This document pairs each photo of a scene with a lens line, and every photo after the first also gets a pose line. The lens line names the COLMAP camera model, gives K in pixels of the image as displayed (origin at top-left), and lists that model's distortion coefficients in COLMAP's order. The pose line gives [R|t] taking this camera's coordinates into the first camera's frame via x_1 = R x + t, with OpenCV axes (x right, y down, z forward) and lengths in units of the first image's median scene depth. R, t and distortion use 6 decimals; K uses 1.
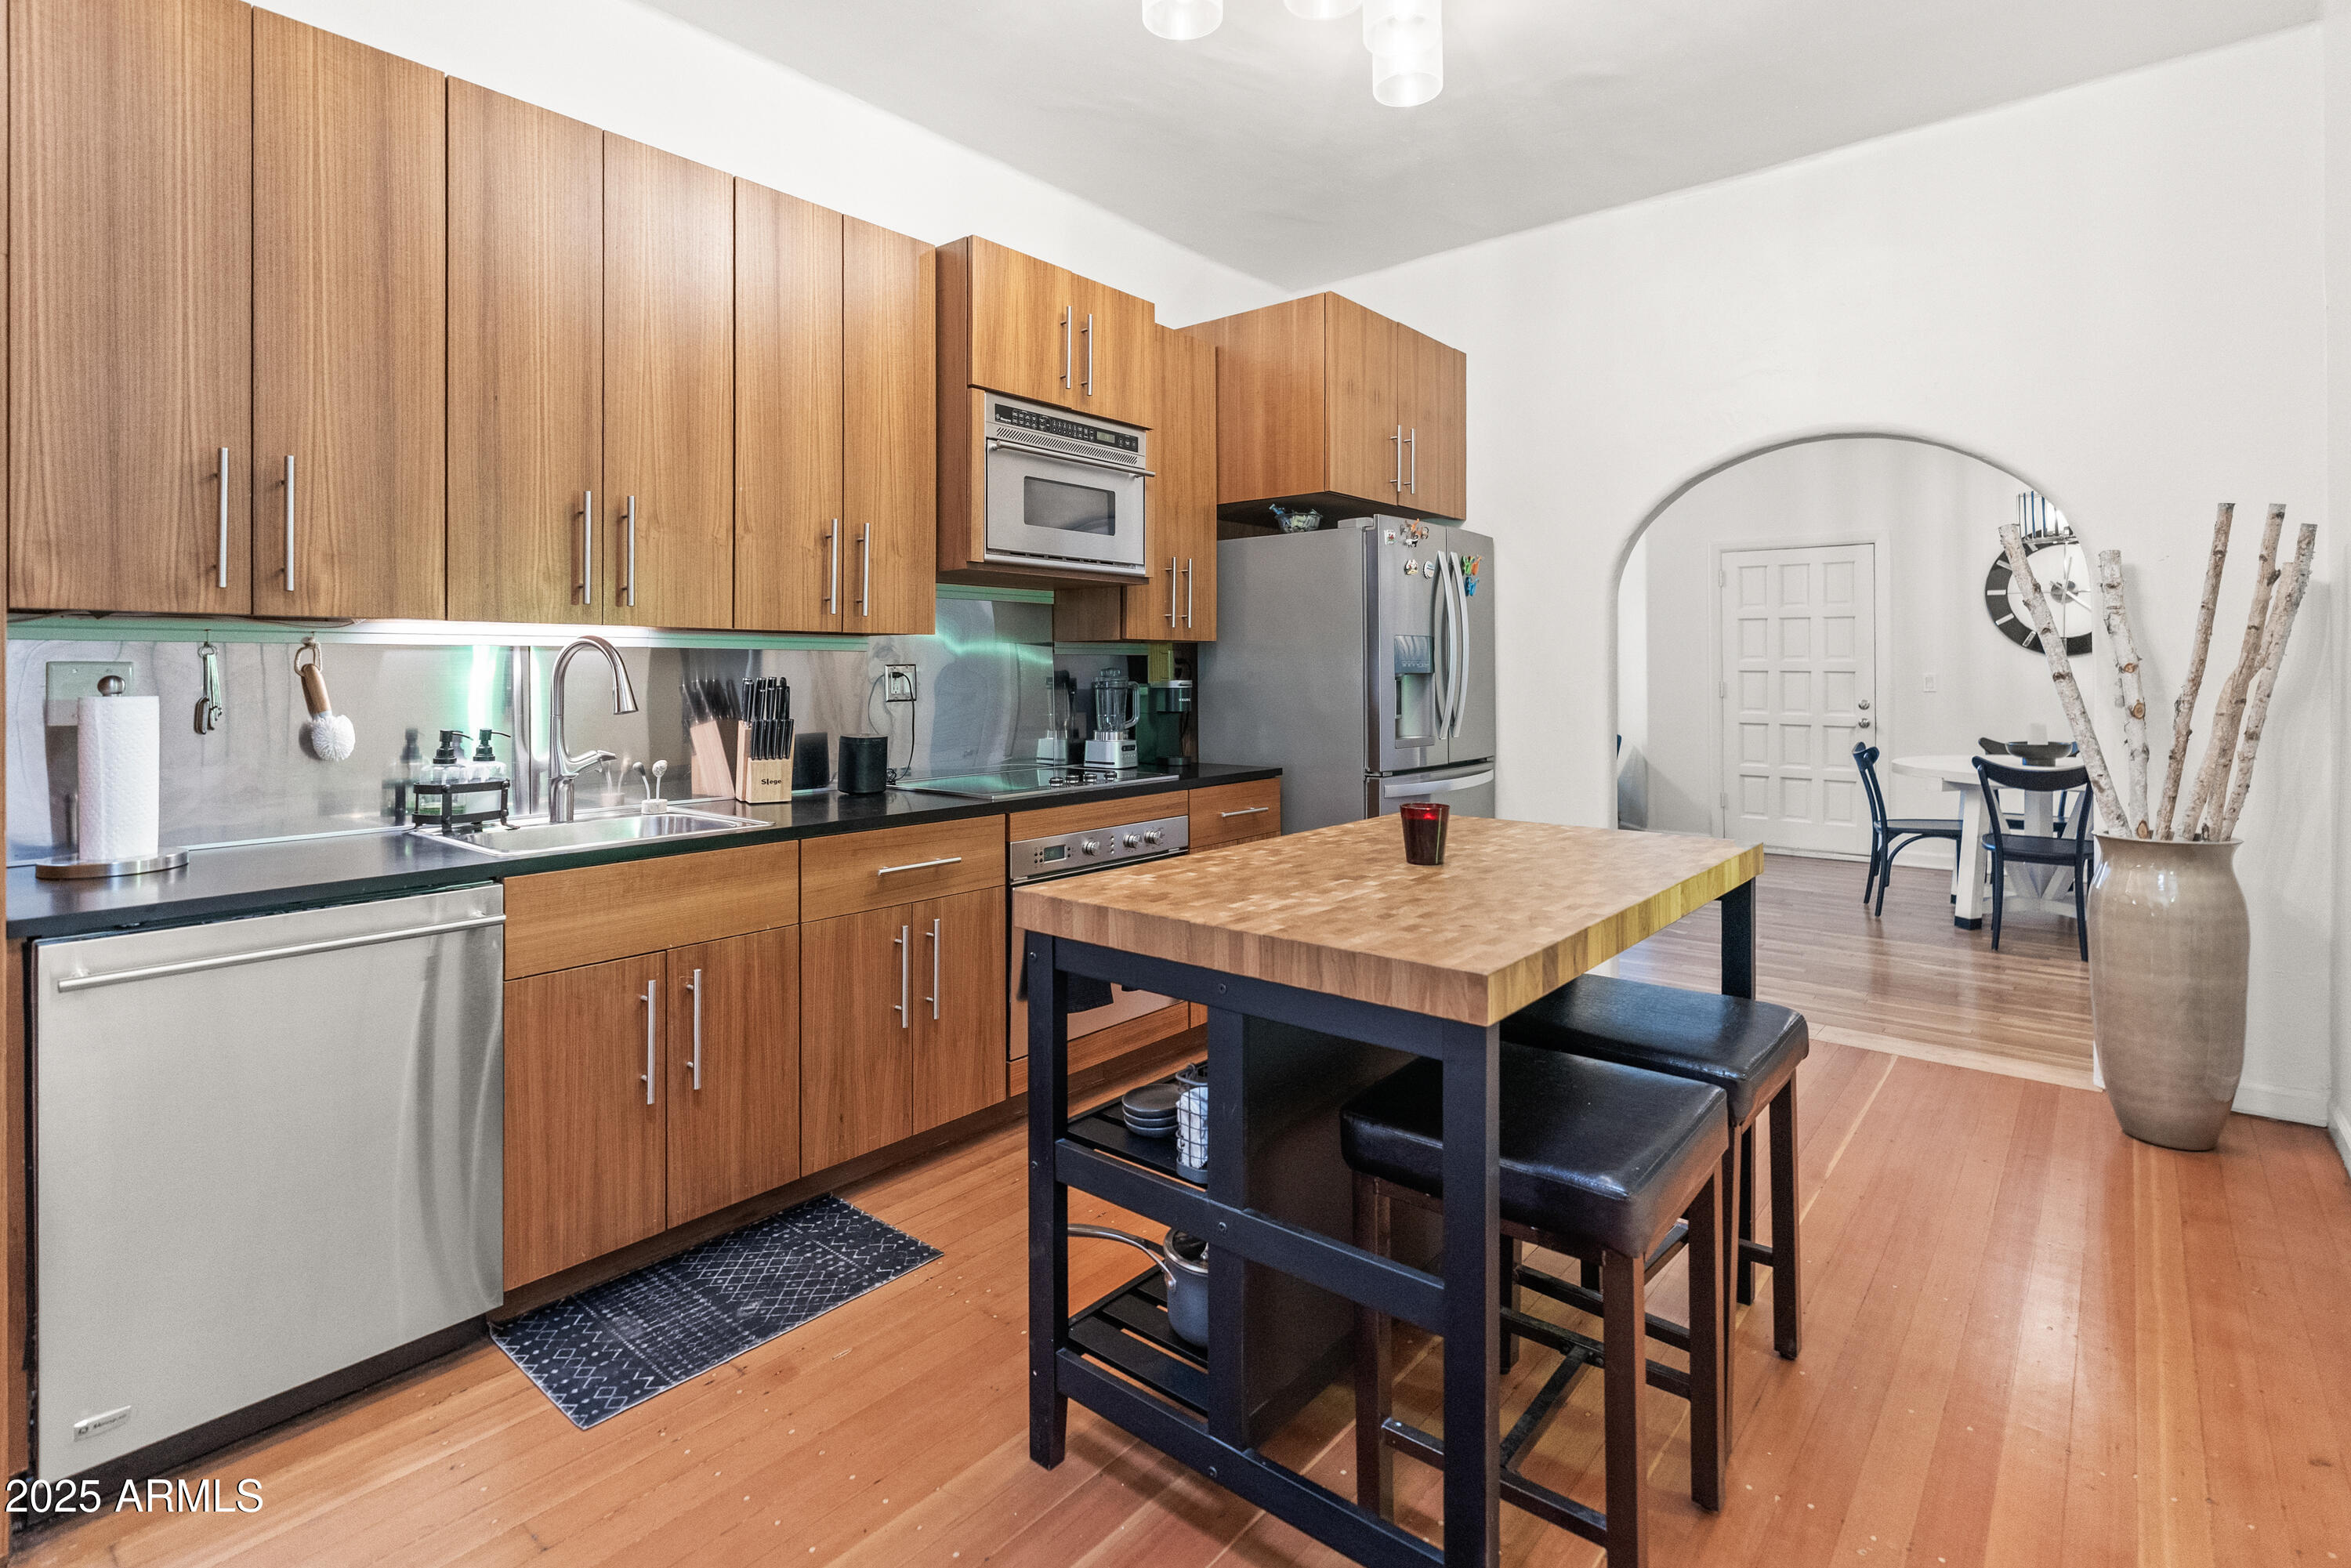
lens RADIAL K [[1118.2, 0, 1159.0], [0, 1118.2, 679.5], [0, 0, 1]] dist [-0.010618, 0.000809]
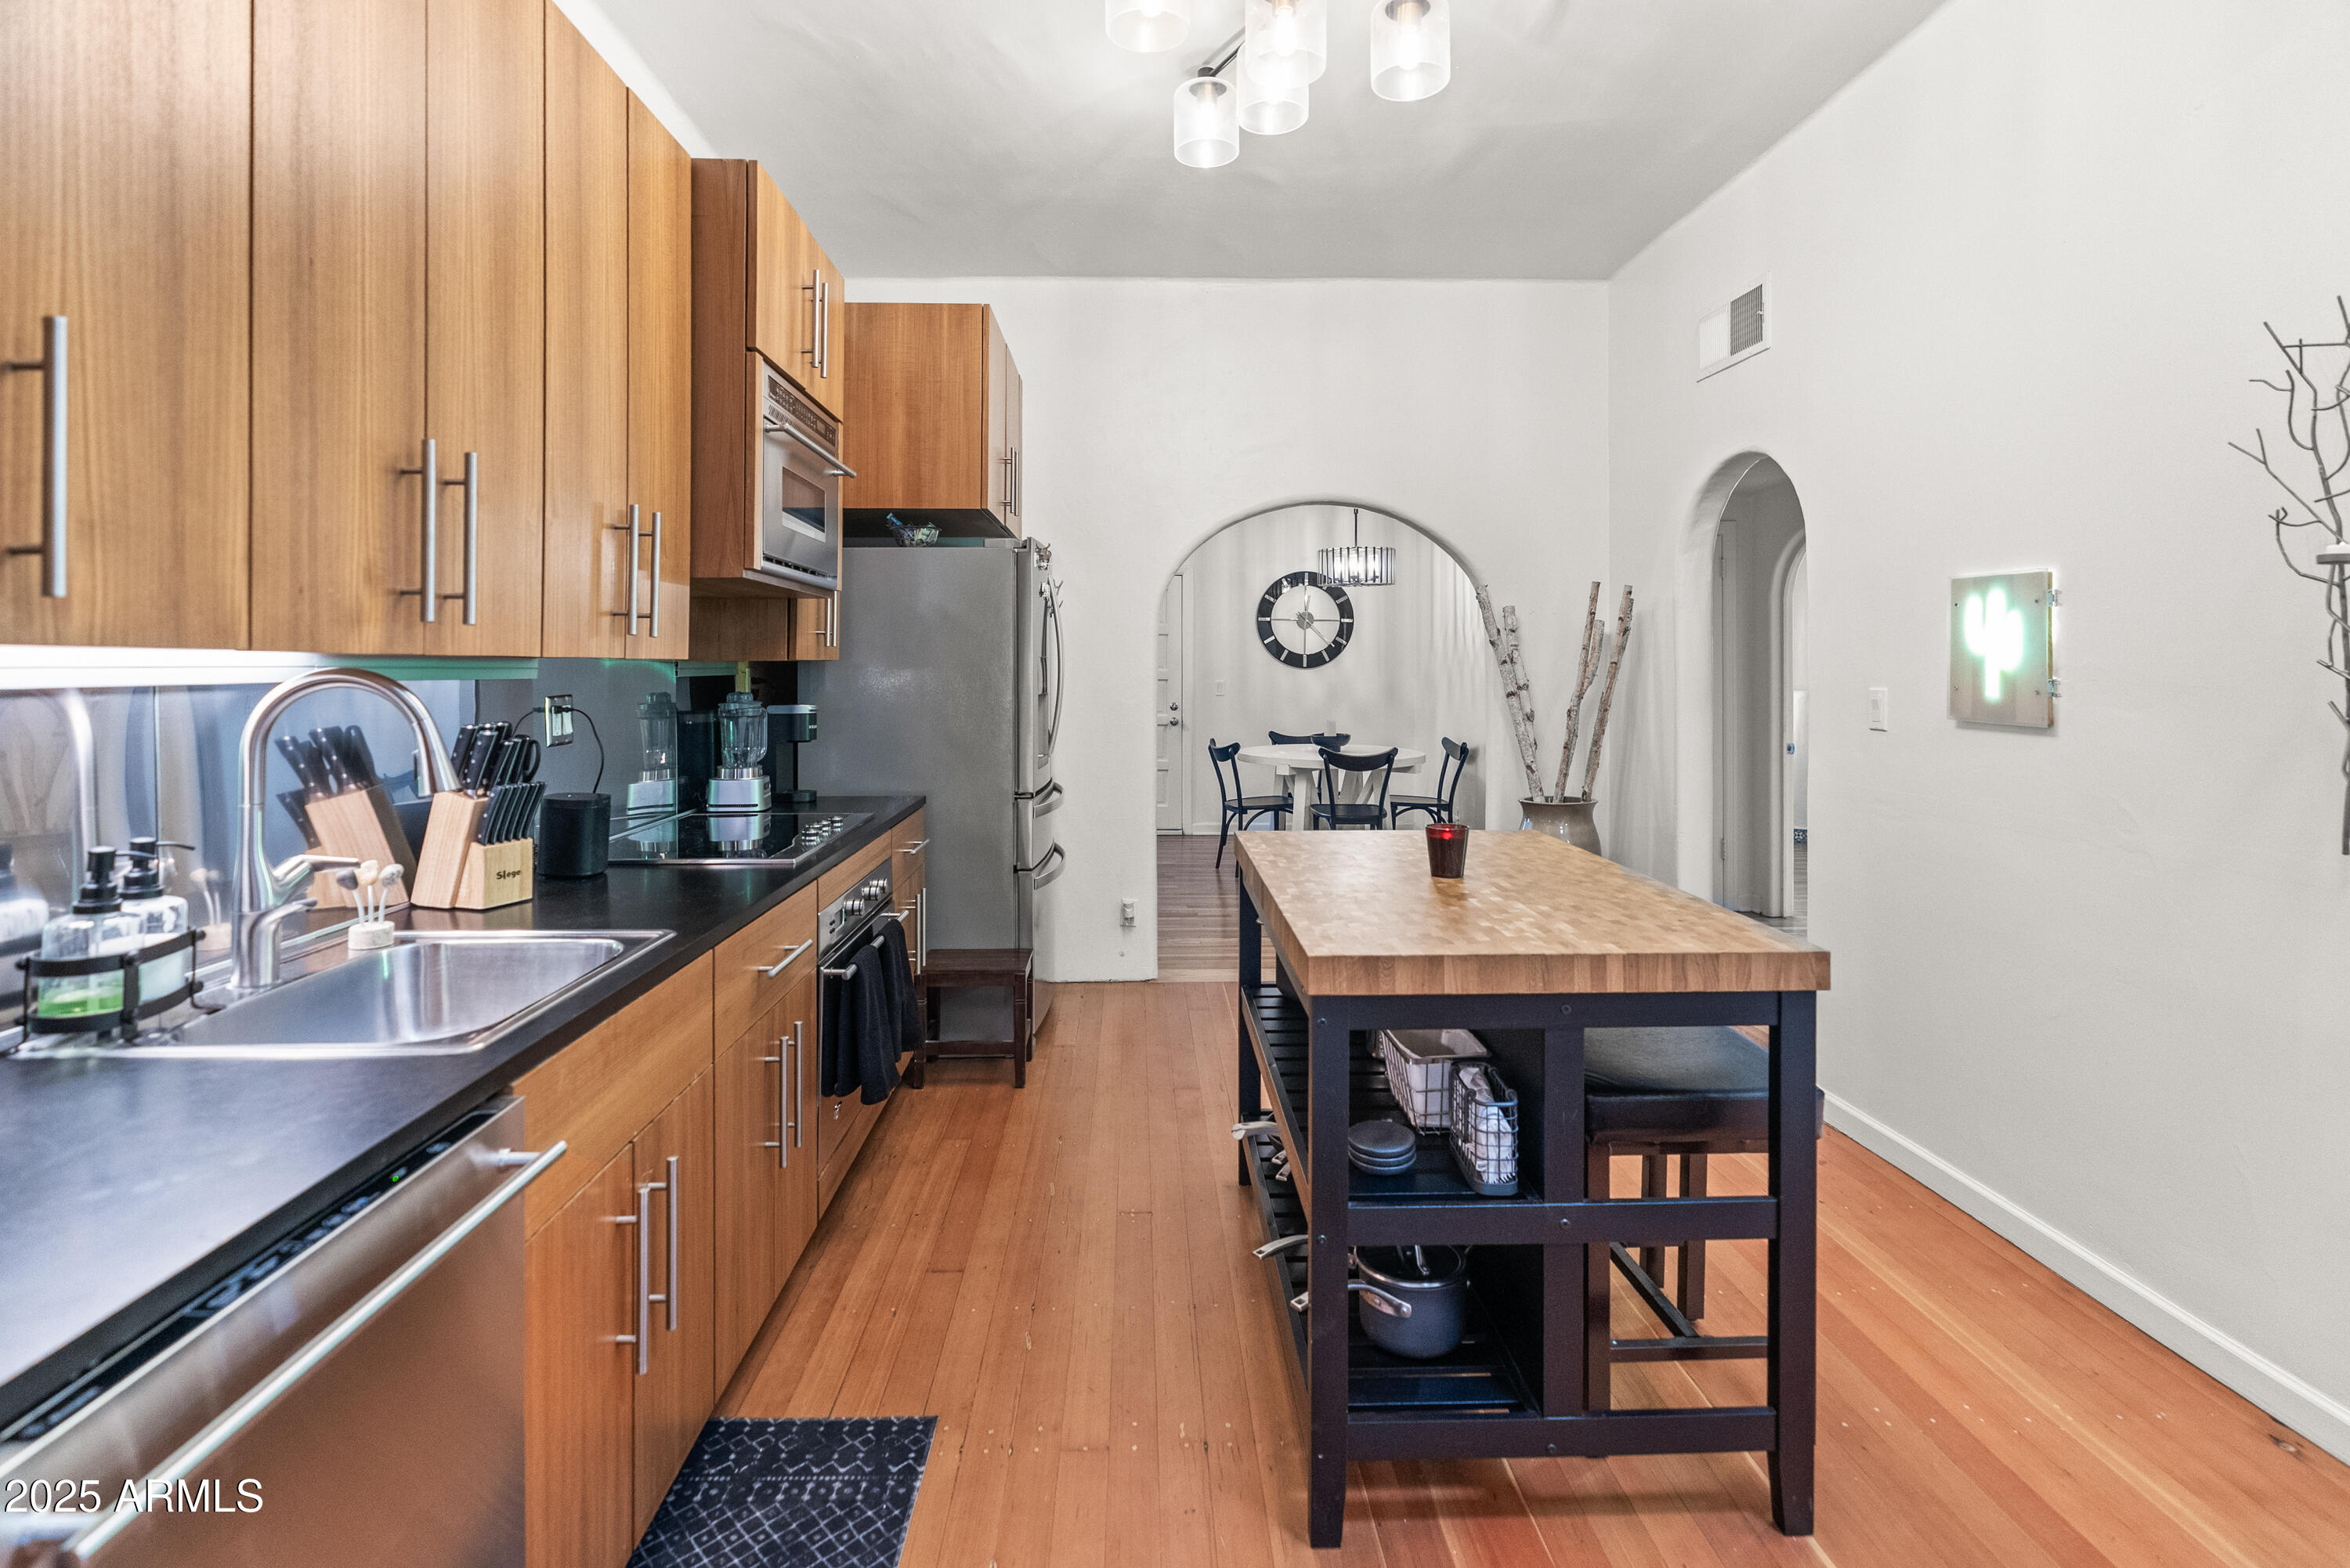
lens RADIAL K [[1117.7, 0, 1158.5], [0, 1117.7, 679.6], [0, 0, 1]] dist [-0.010618, 0.000809]
pose [[0.754638, -0.005552, 0.656118, -0.576643], [0.004757, 0.999984, 0.002989, -0.033665], [-0.656124, 0.000866, 0.754653, 0.252898]]
